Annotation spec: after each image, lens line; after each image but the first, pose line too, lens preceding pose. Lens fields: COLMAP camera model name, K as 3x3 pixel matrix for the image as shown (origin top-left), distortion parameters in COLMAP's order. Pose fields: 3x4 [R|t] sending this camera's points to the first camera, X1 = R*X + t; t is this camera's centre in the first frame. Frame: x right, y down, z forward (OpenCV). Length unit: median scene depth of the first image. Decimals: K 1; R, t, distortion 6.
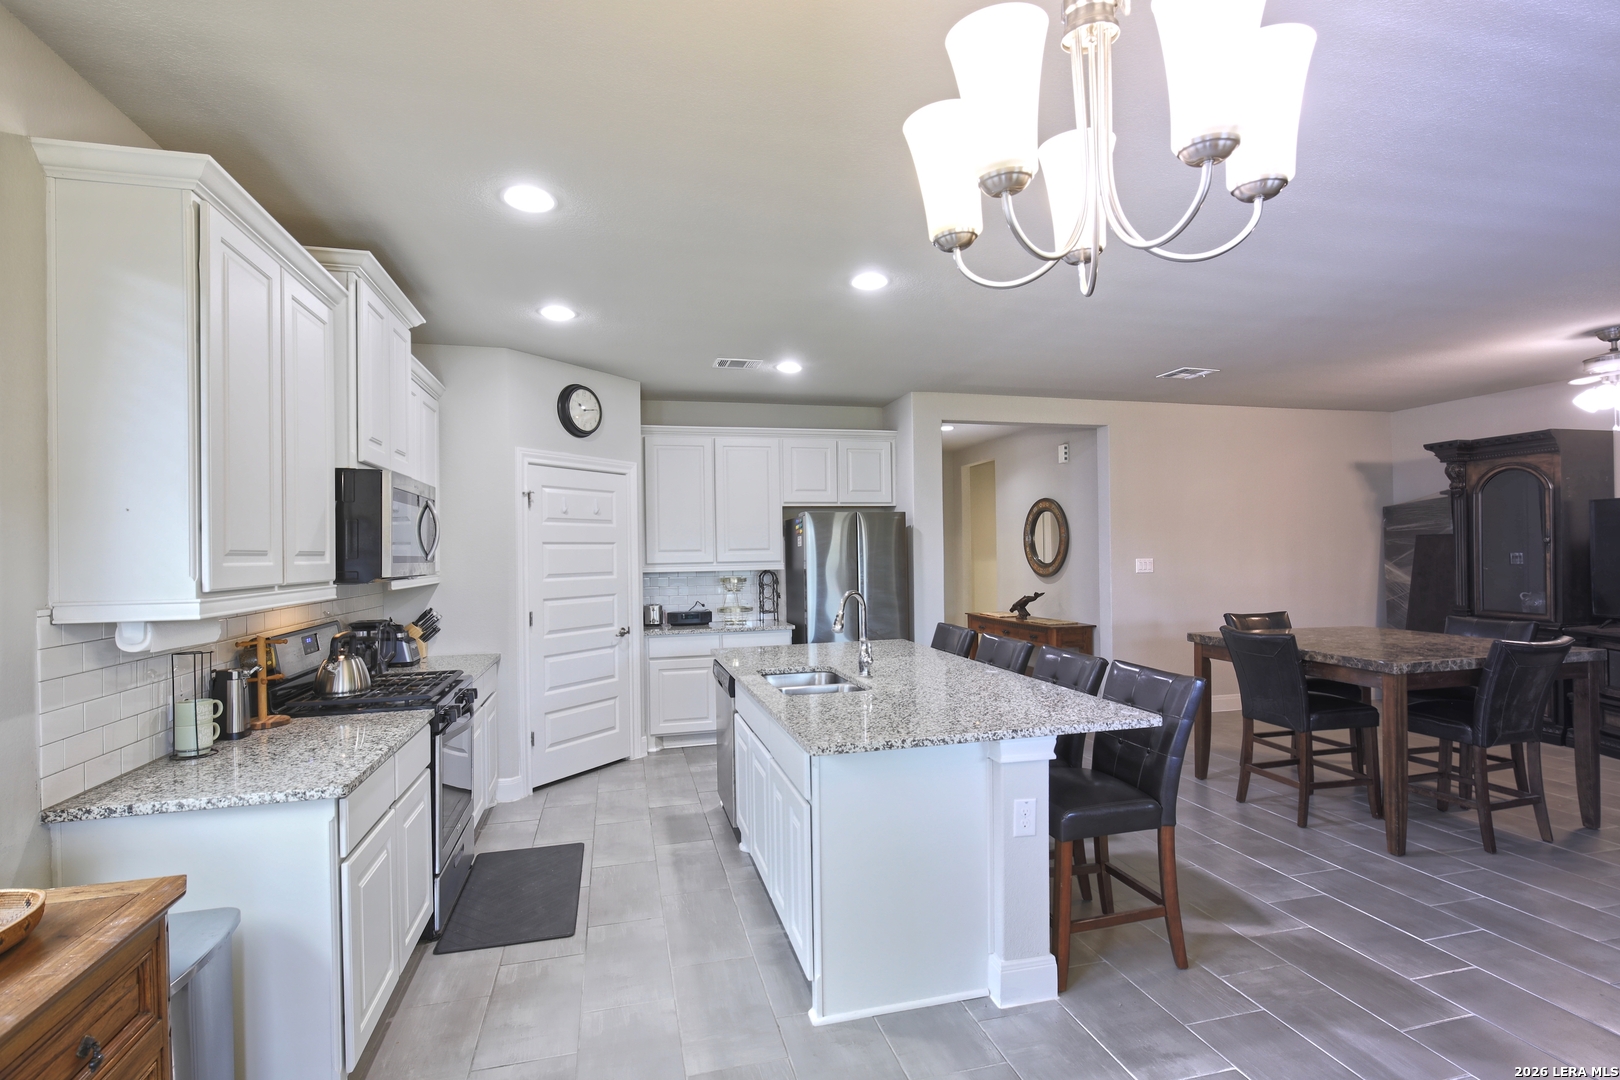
lens RADIAL K [[780.8, 0, 813.9], [0, 780.8, 546.8], [0, 0, 1]] dist [0.000611, -0.000999]
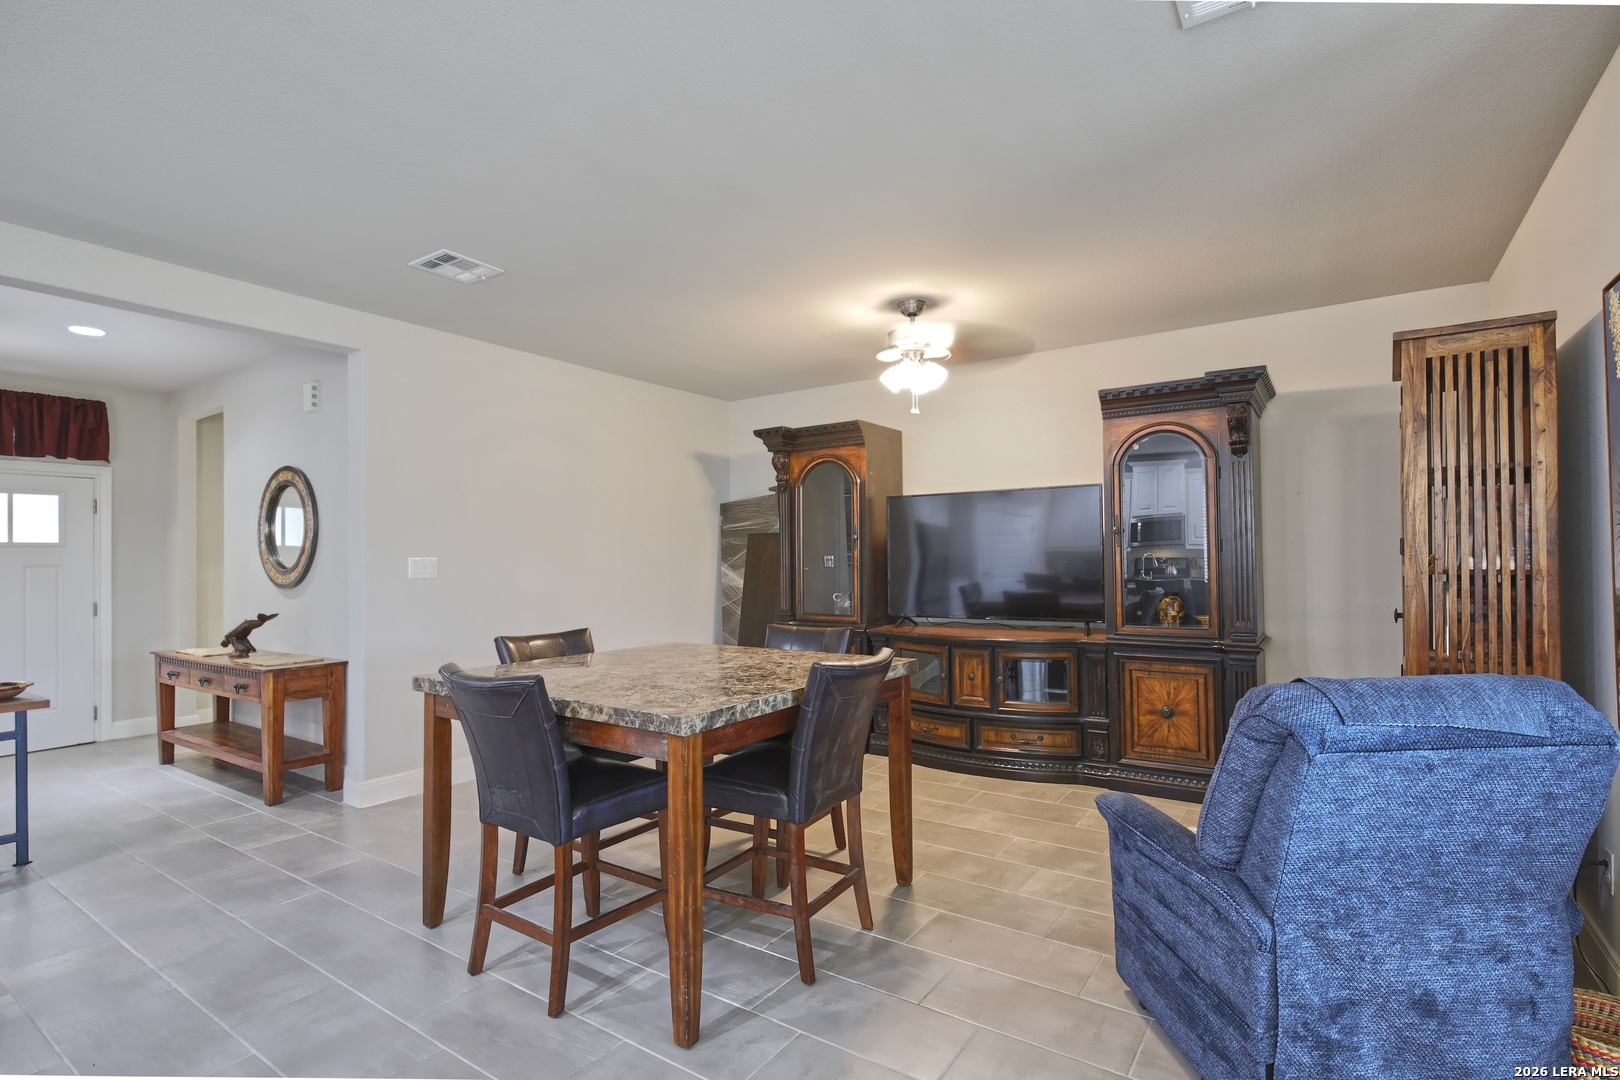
lens RADIAL K [[780.8, 0, 813.9], [0, 780.8, 546.8], [0, 0, 1]] dist [0.000611, -0.000999]
pose [[0.752462, 0.015161, 0.658461, 0.301773], [-0.002656, 0.999797, -0.019985, 0.023881], [-0.658630, 0.013289, 0.752349, 0.347478]]
